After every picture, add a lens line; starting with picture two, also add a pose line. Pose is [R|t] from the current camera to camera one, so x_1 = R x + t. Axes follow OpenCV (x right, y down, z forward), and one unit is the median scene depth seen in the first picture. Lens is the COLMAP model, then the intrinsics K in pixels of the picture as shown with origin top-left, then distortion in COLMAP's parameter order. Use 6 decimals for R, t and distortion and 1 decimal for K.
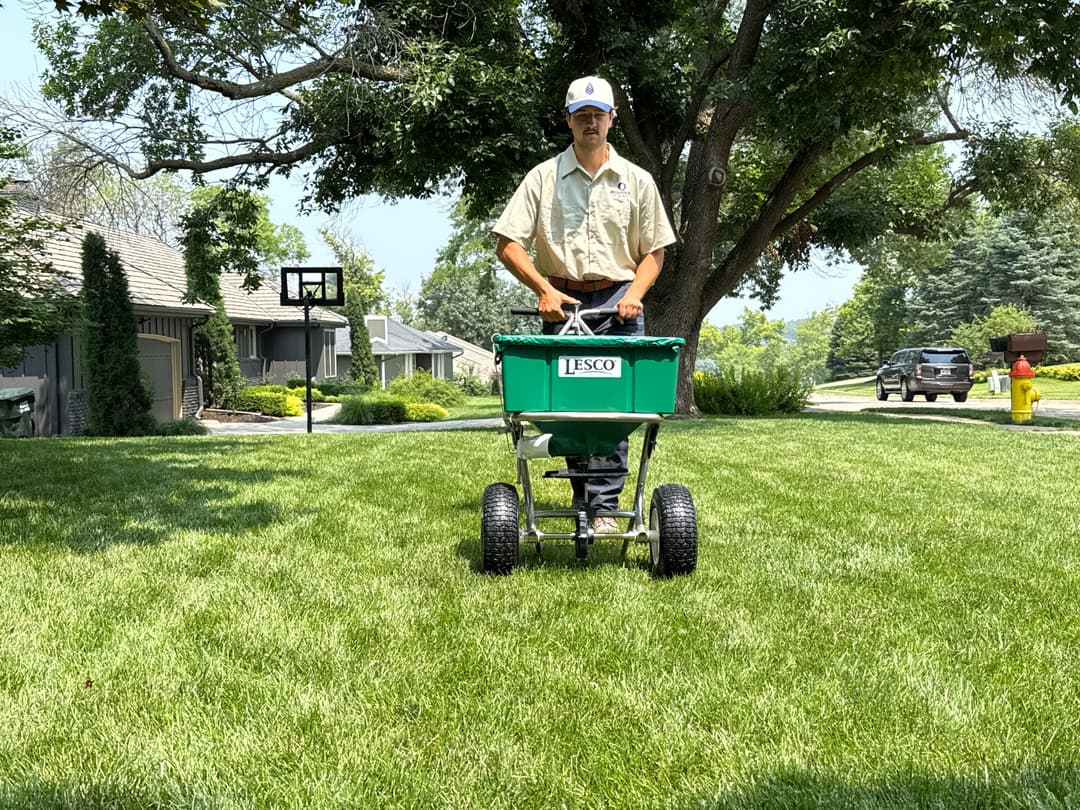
lens RADIAL K [[884.2, 0, 540.0], [0, 884.2, 405.0], [0, 0, 1]] dist [0.091624, -0.132164]
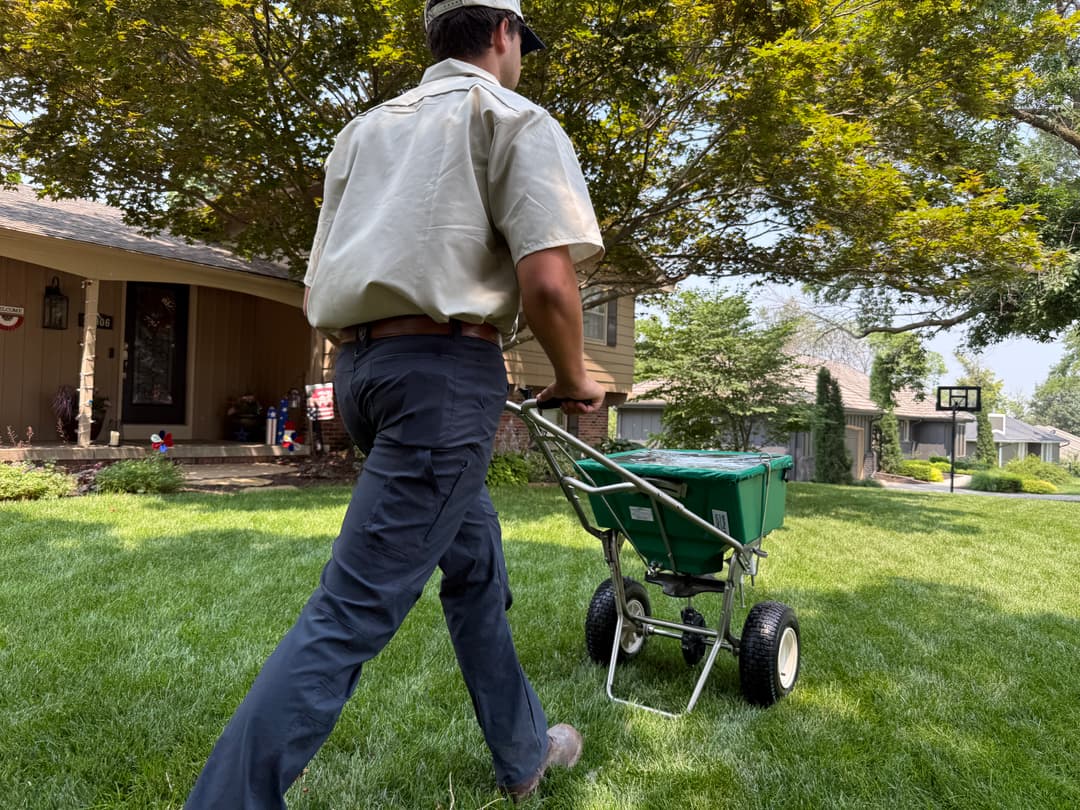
lens RADIAL K [[762.4, 0, 538.7], [0, 762.4, 413.6], [0, 0, 1]] dist [0.001435, -0.024680]
pose [[0.777912, 0.032556, -0.627530, 0.005432], [-0.073057, 0.996570, -0.038863, -0.003081], [0.624112, 0.076077, 0.777622, -0.445141]]
